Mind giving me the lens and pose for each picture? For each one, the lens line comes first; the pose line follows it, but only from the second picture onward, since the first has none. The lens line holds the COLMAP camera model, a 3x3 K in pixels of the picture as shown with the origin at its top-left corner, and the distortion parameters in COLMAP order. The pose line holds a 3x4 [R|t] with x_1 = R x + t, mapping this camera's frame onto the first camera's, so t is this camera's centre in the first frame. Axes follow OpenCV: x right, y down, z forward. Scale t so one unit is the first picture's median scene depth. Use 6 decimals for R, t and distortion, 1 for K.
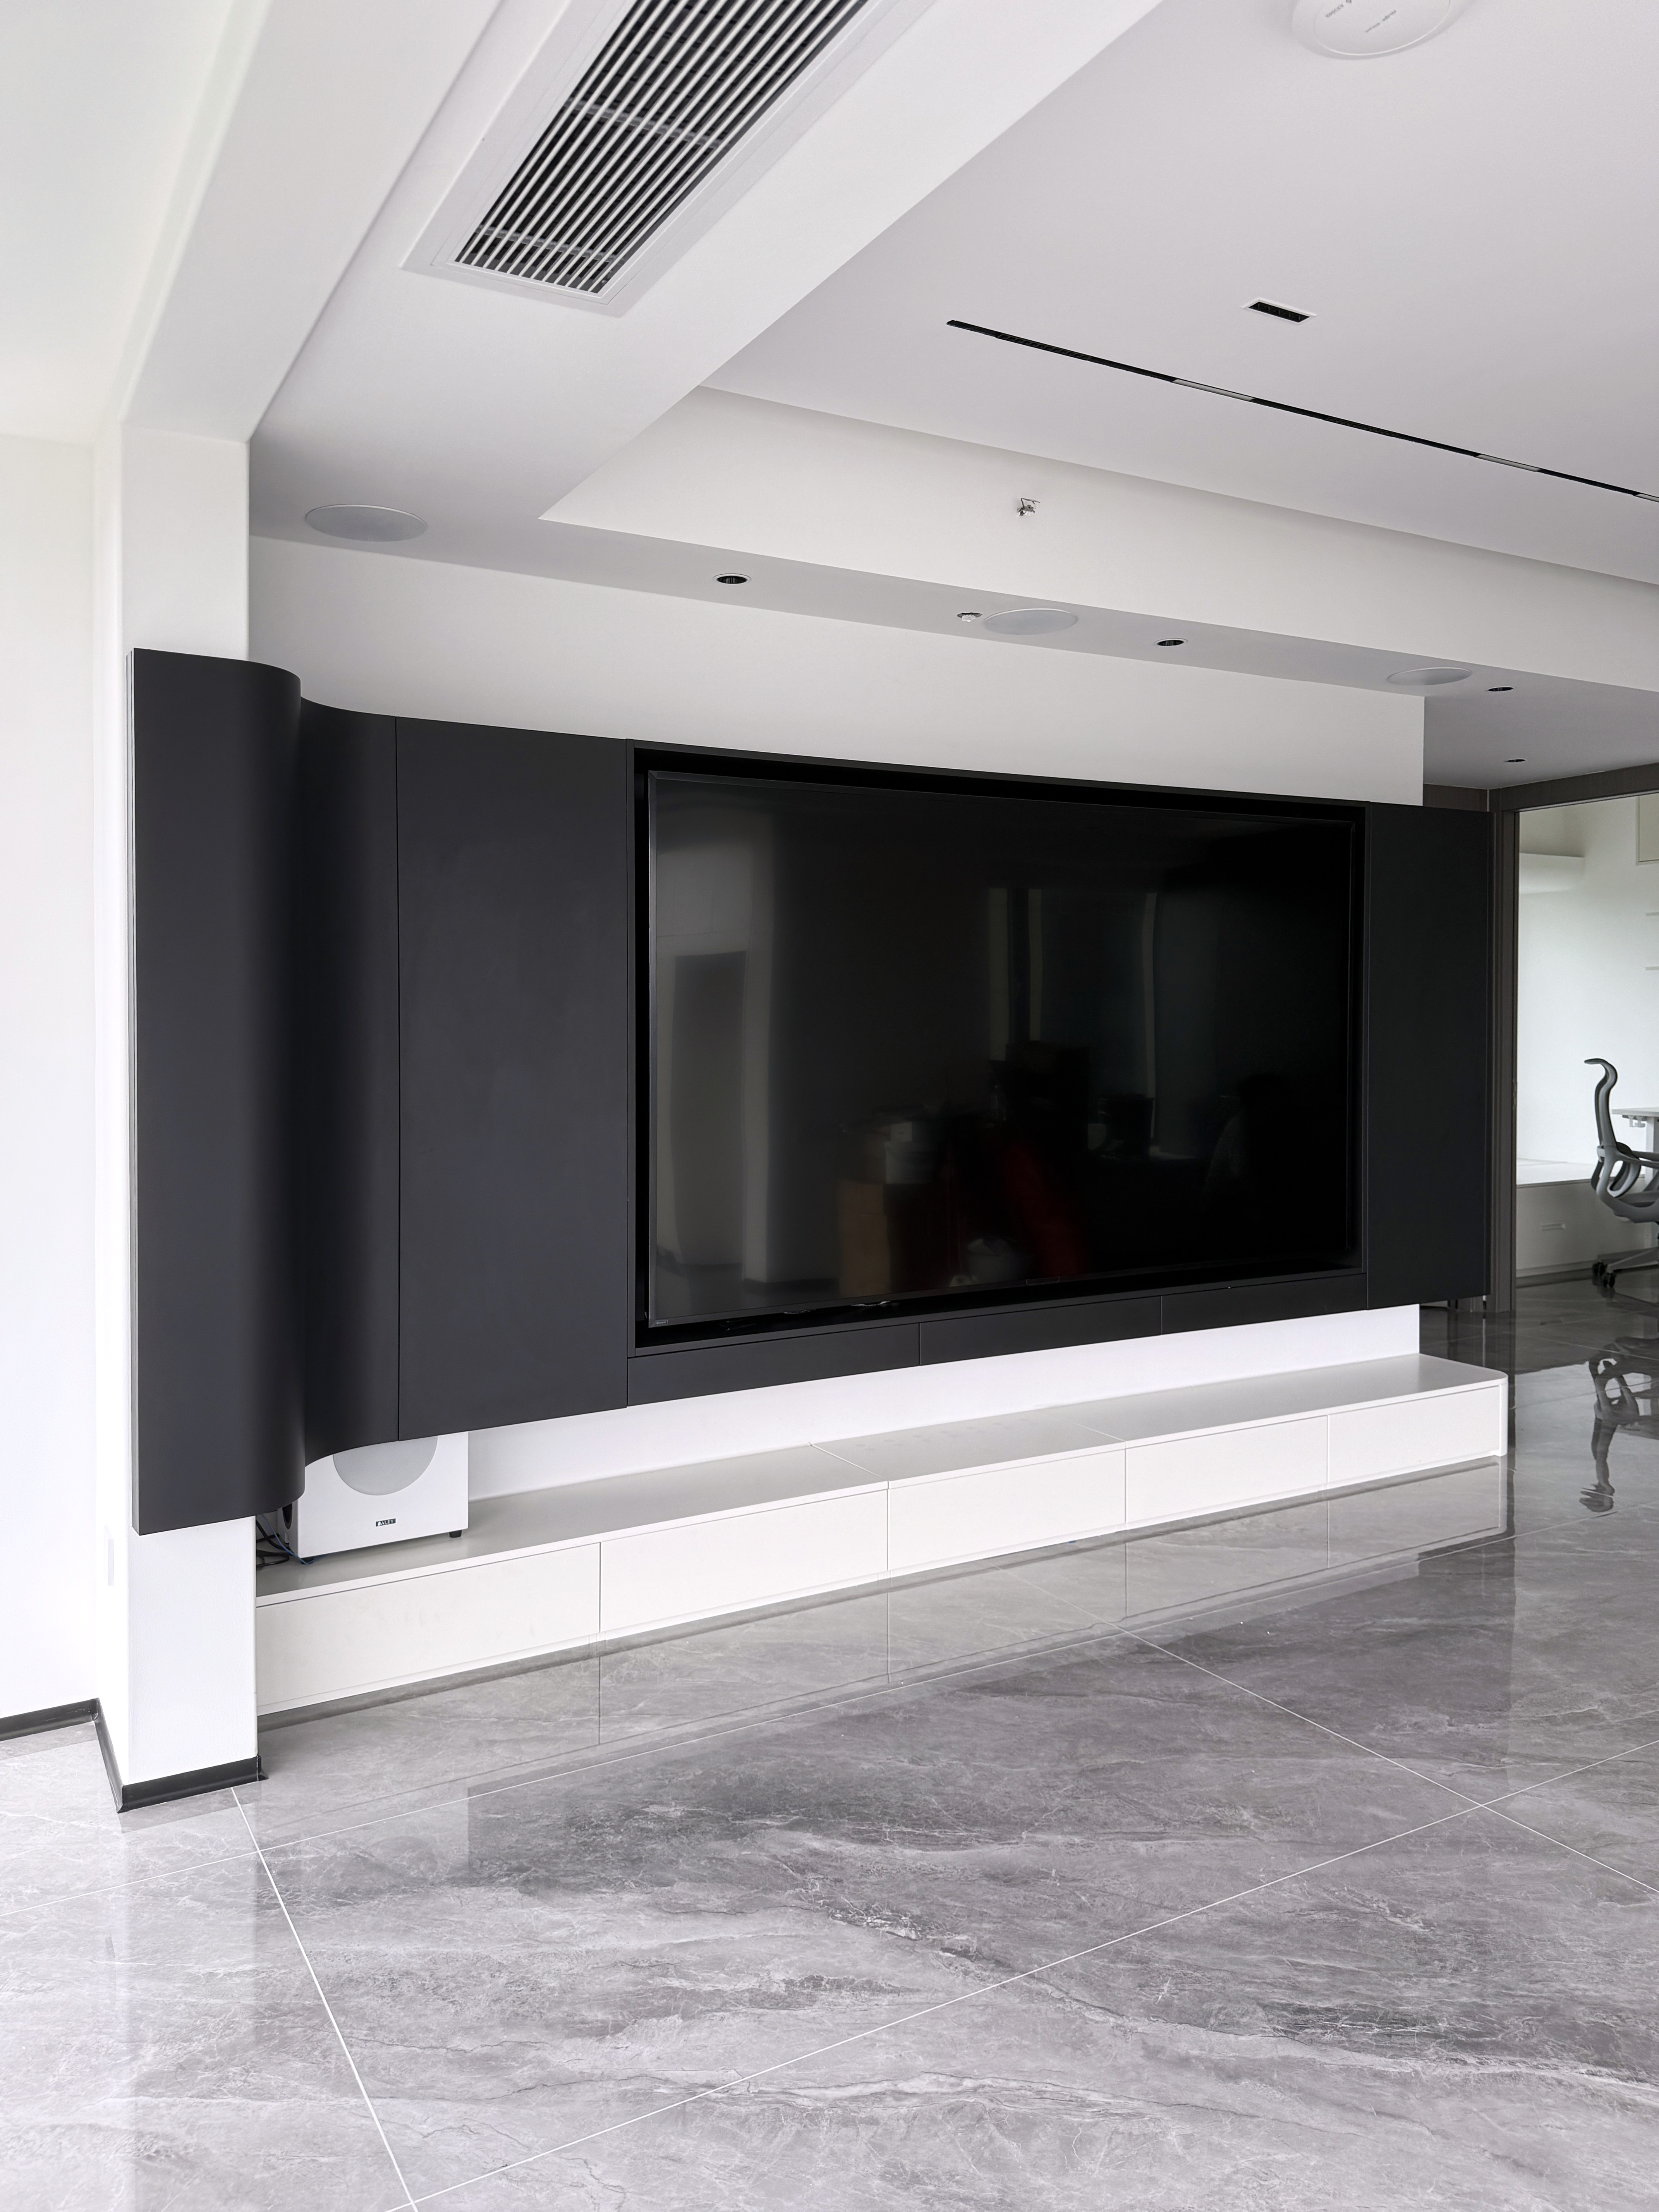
lens RADIAL K [[1590.1, 0, 827.2], [0, 1590.1, 1096.6], [0, 0, 1]] dist [0.011969, -0.018368]
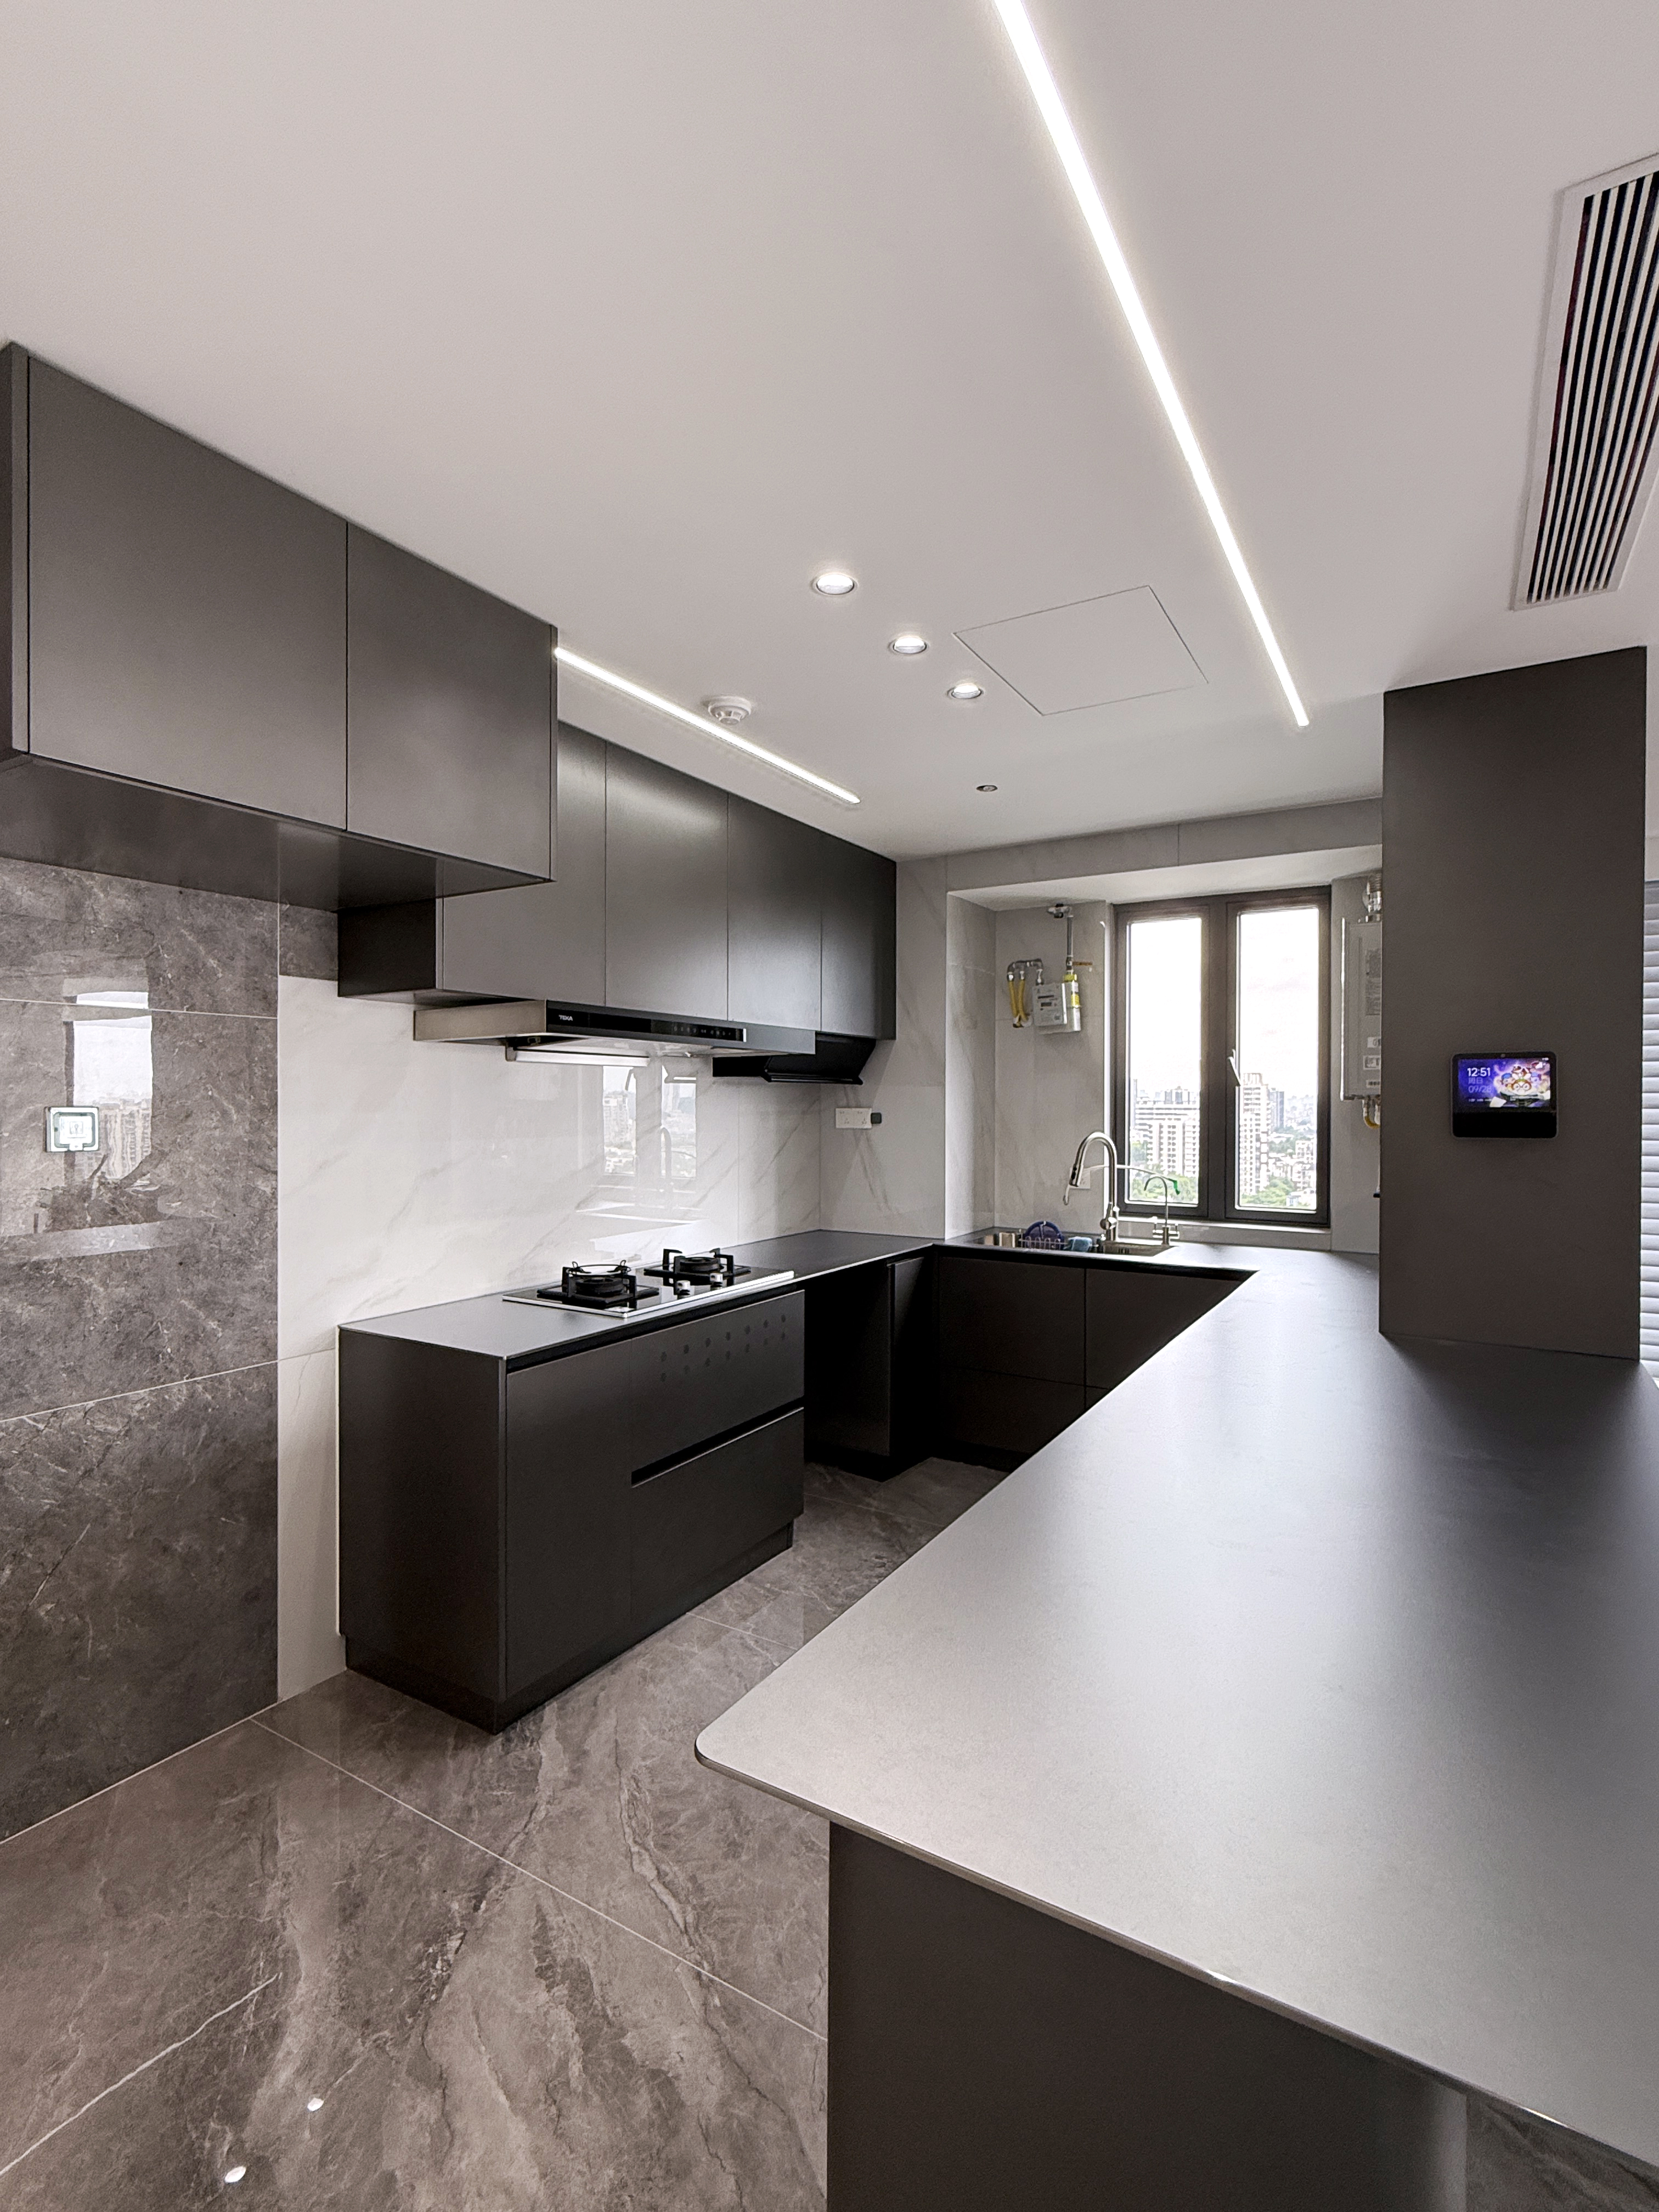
lens RADIAL K [[1038.7, 0, 830.3], [0, 1038.7, 1107.7], [0, 0, 1]] dist [-0.000009, 0.000897]
pose [[-0.478098, -0.002883, 0.878302, -0.702941], [0.038233, 0.998978, 0.024091, -0.082849], [-0.877474, 0.045098, -0.477499, 1.036156]]
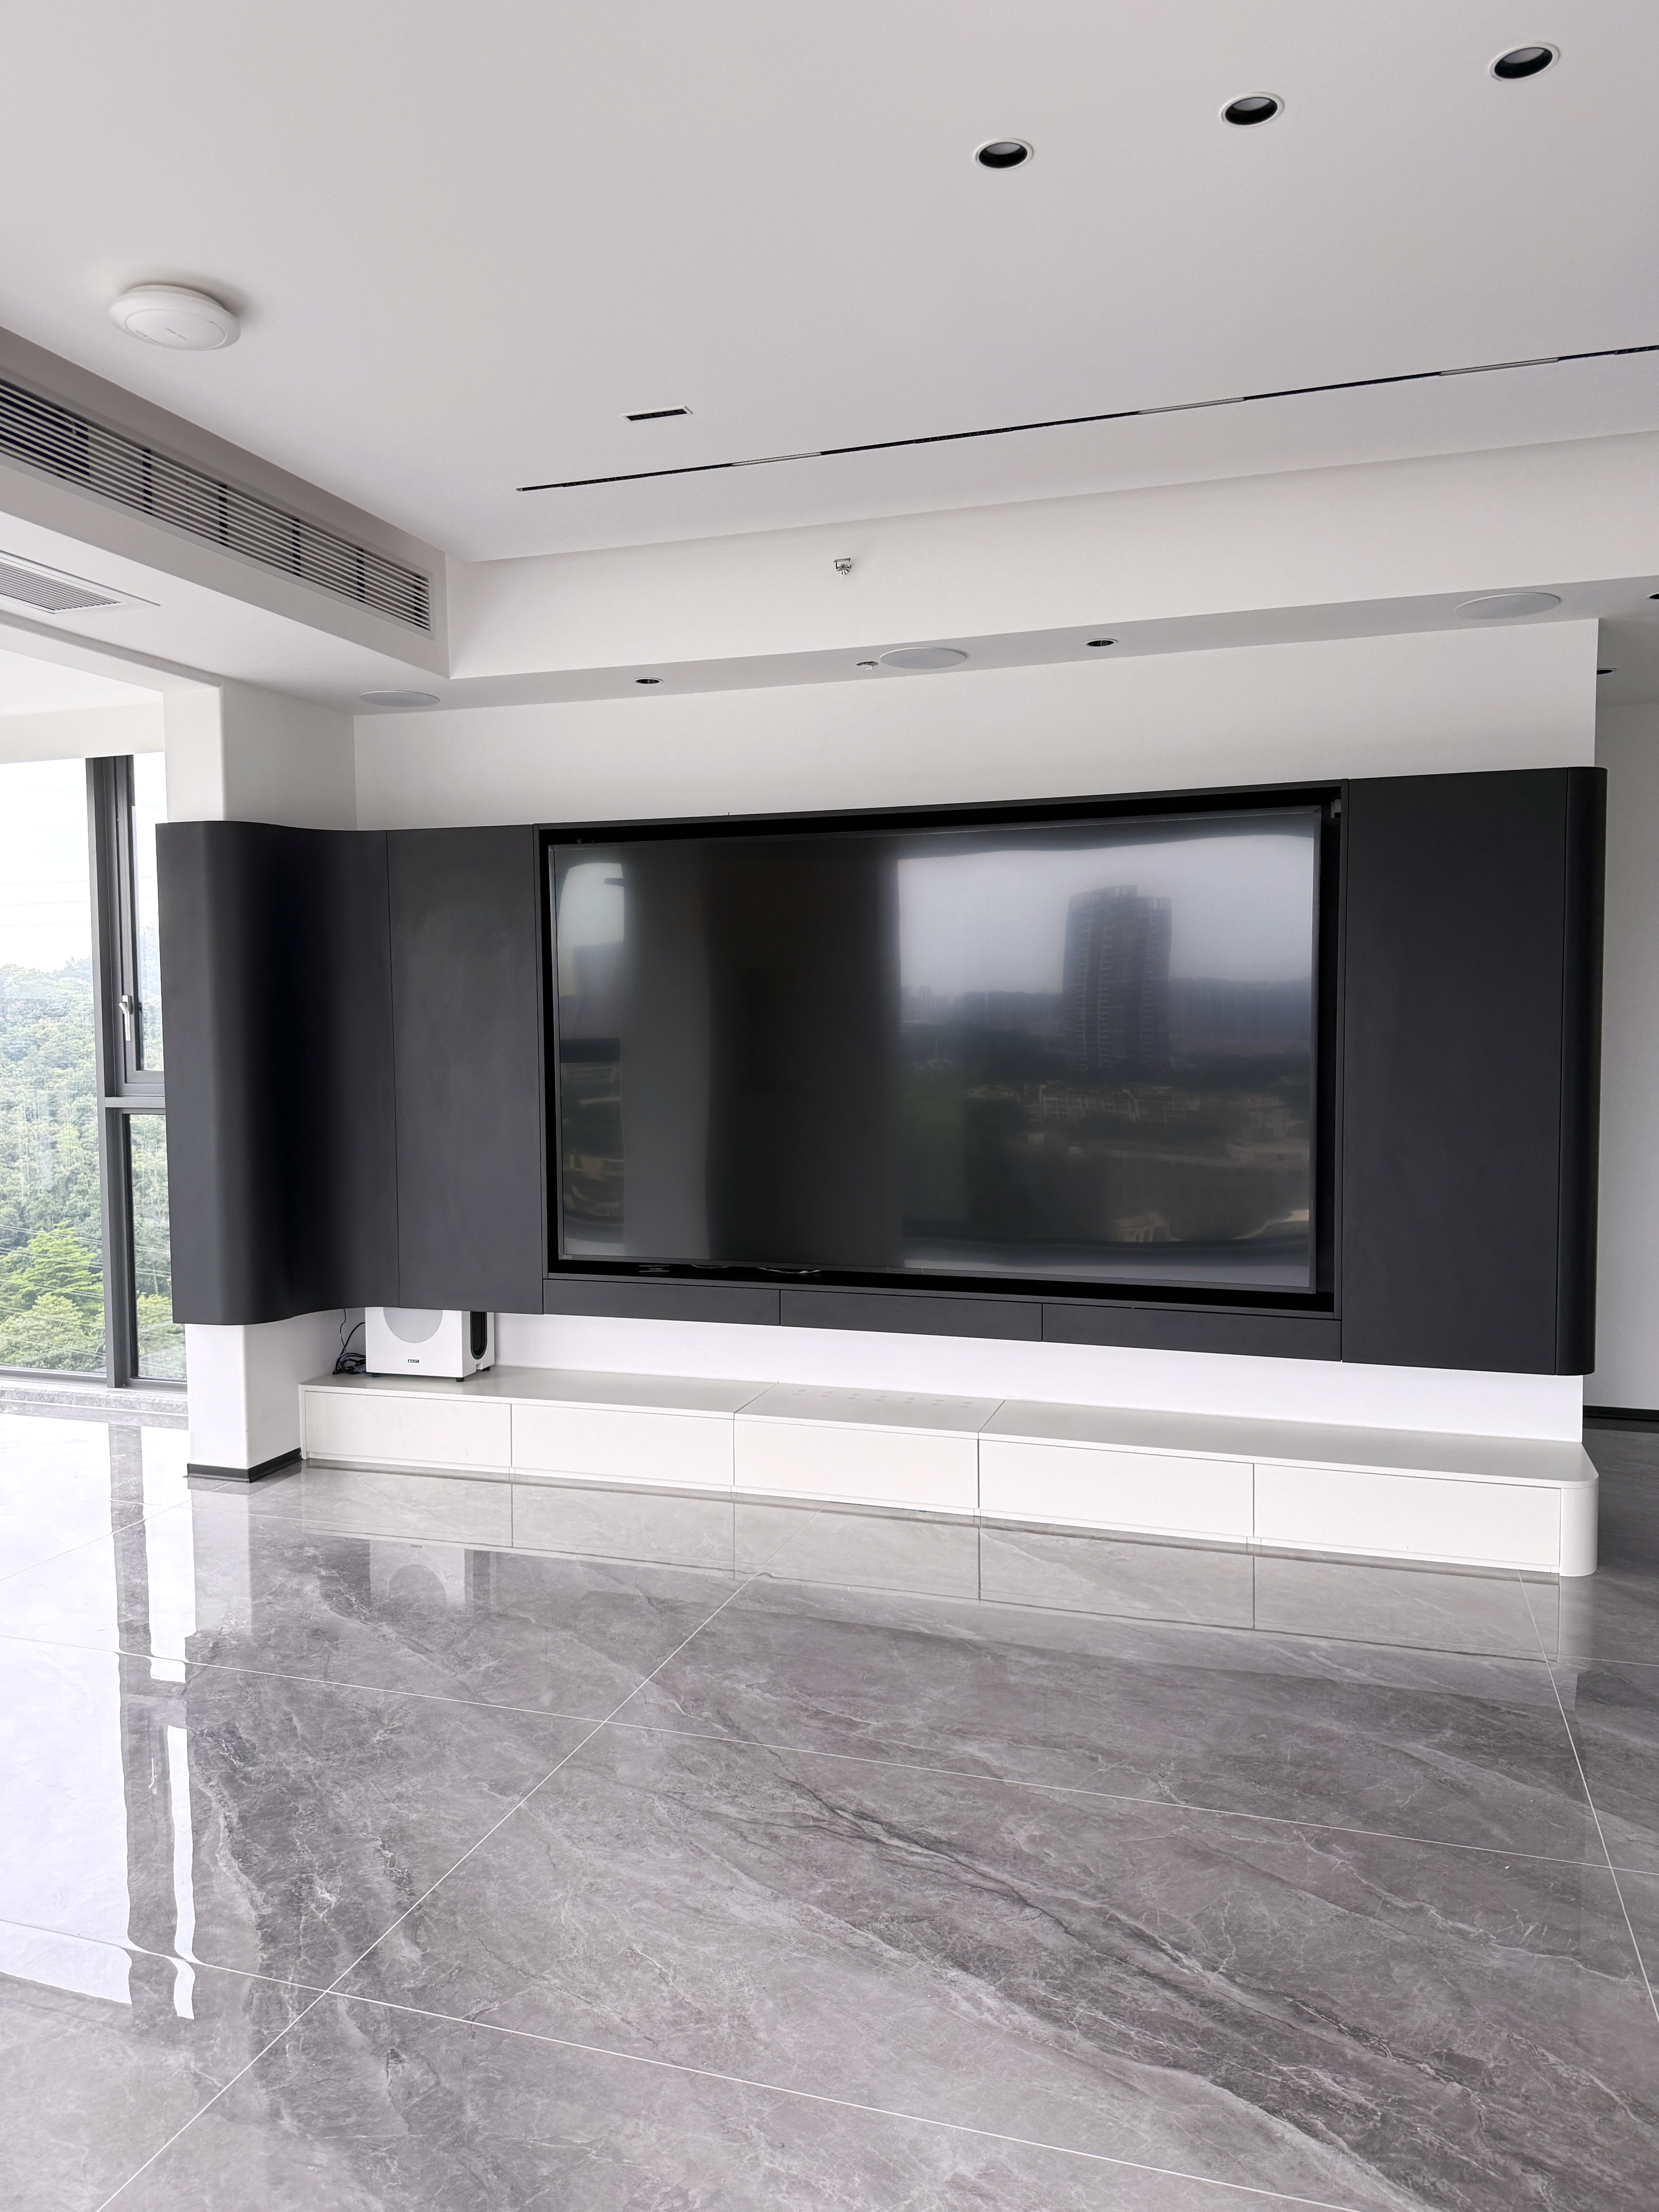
lens RADIAL K [[1590.1, 0, 820.6], [0, 1590.1, 1109.9], [0, 0, 1]] dist [0.011969, -0.018368]
pose [[0.671612, 0.047900, -0.739353, 1.475336], [-0.027837, 0.998835, 0.039425, -0.054466], [0.740380, -0.005897, 0.672163, 0.370465]]
